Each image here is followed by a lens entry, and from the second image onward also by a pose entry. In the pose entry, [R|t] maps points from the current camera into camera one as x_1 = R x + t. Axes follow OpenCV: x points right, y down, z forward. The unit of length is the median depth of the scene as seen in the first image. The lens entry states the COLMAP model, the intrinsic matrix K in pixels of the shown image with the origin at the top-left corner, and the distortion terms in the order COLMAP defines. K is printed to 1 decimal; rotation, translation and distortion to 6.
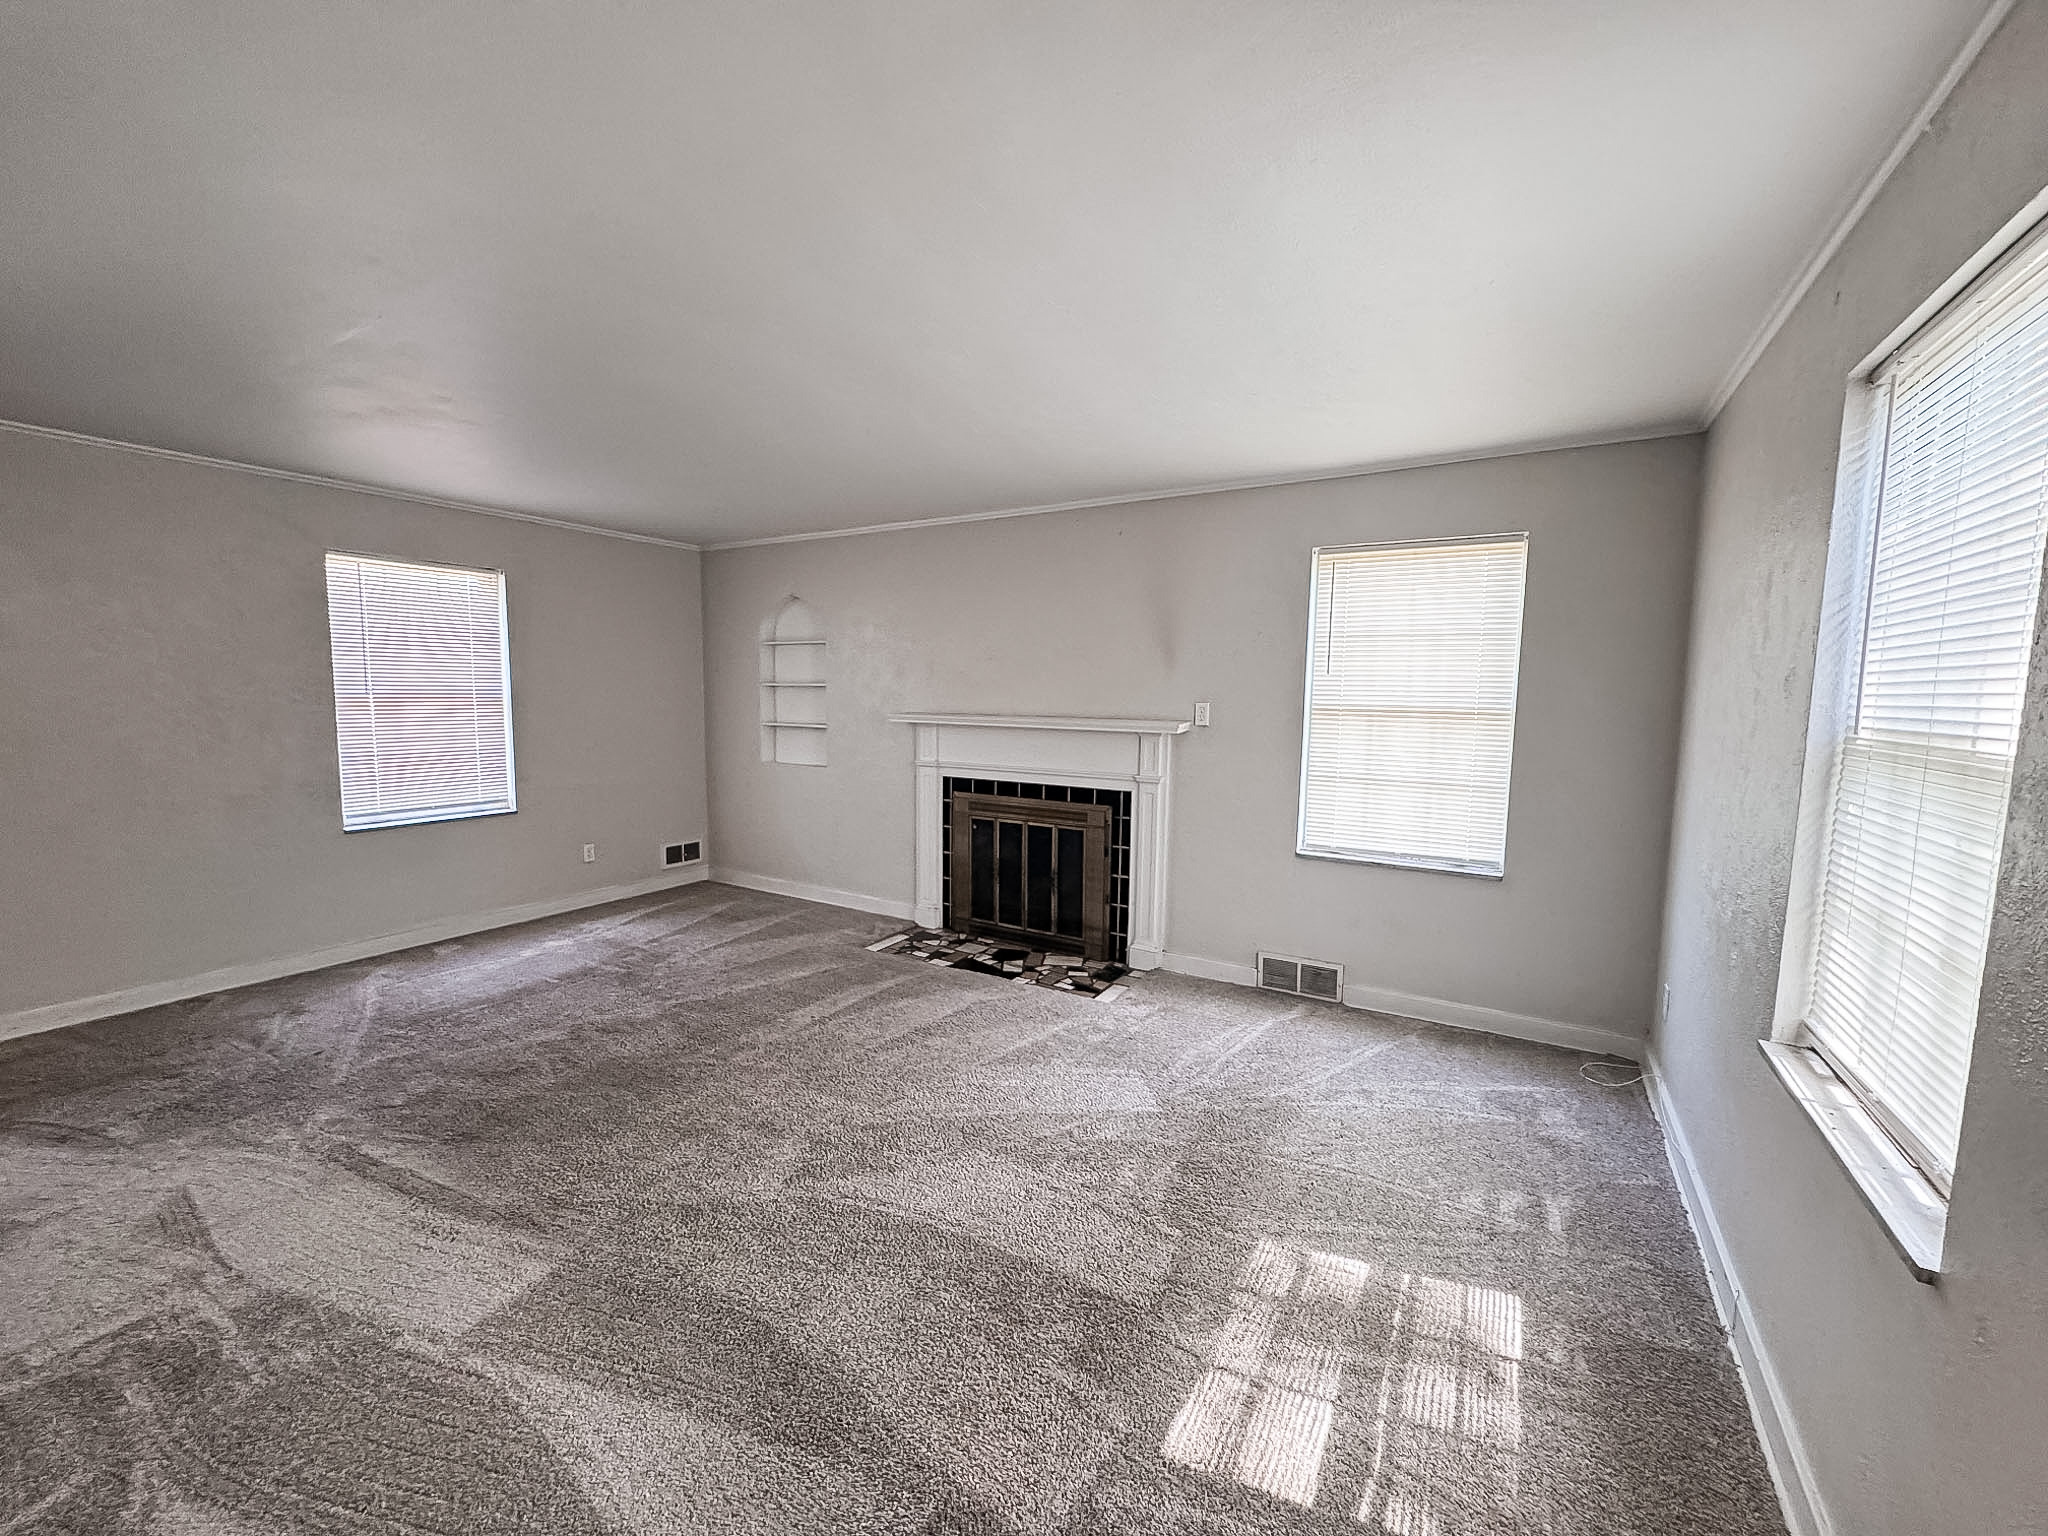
lens RADIAL K [[821.1, 0, 1024.0], [0, 821.1, 768.0], [0, 0, 1]] dist [-0.000308, 0.000224]
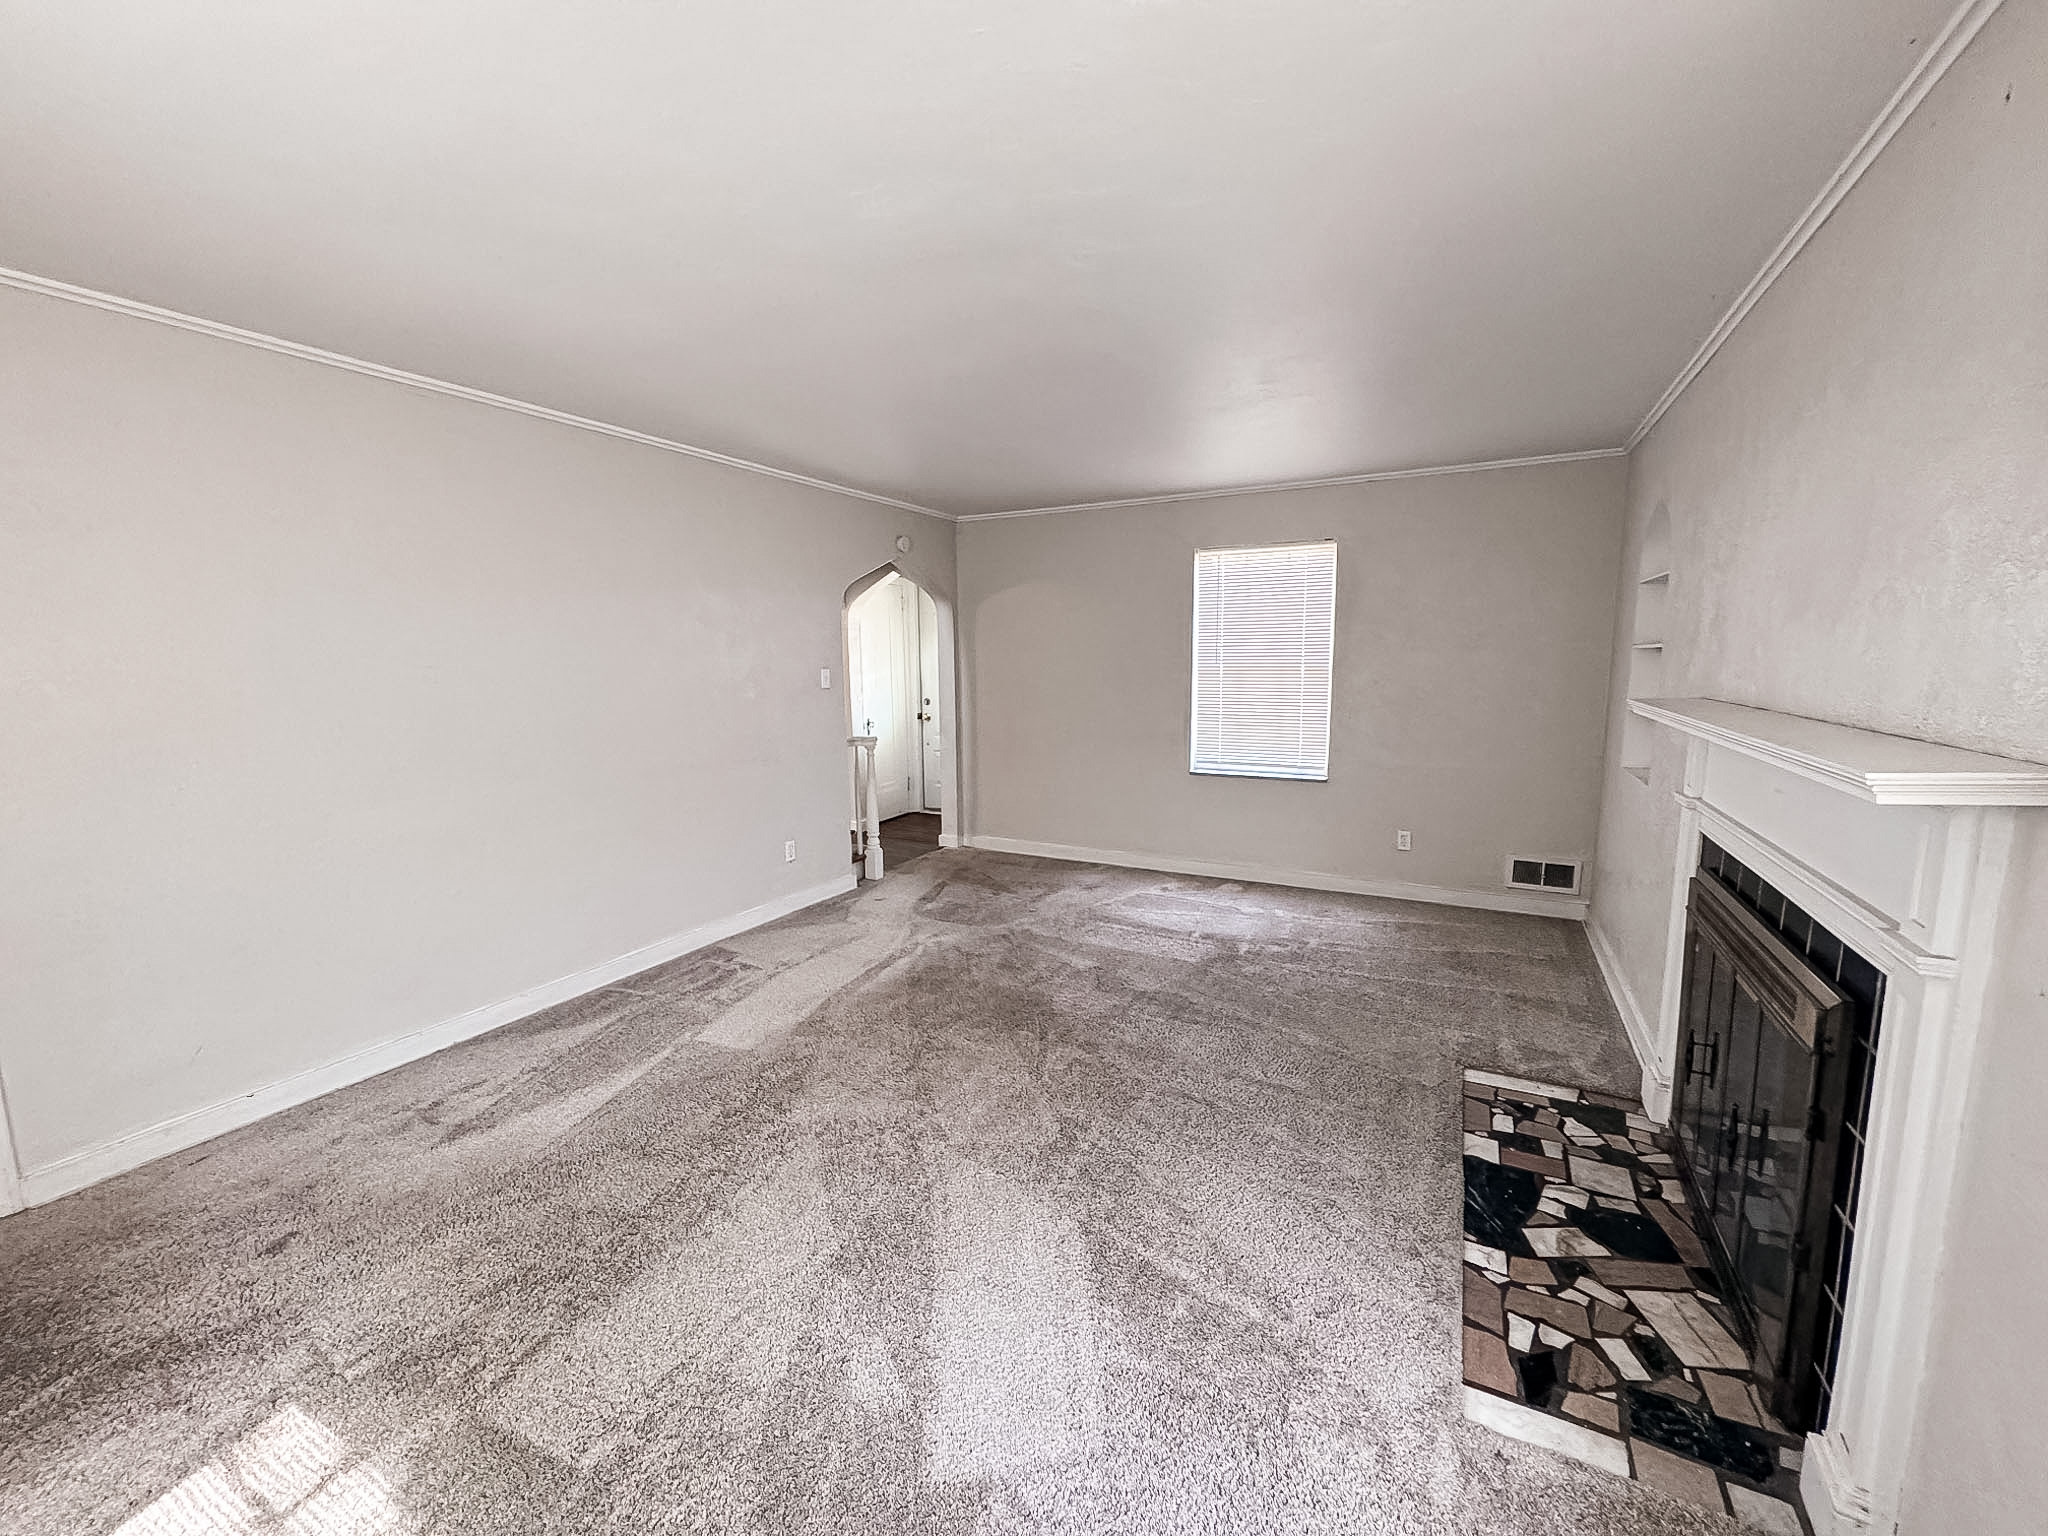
lens RADIAL K [[821.1, 0, 1024.0], [0, 821.1, 768.0], [0, 0, 1]] dist [-0.000308, 0.000224]
pose [[0.041709, 0.122481, -0.991594, 0.408509], [-0.085465, 0.989257, 0.118598, -0.055876], [0.995468, 0.079800, 0.051729, 0.654252]]
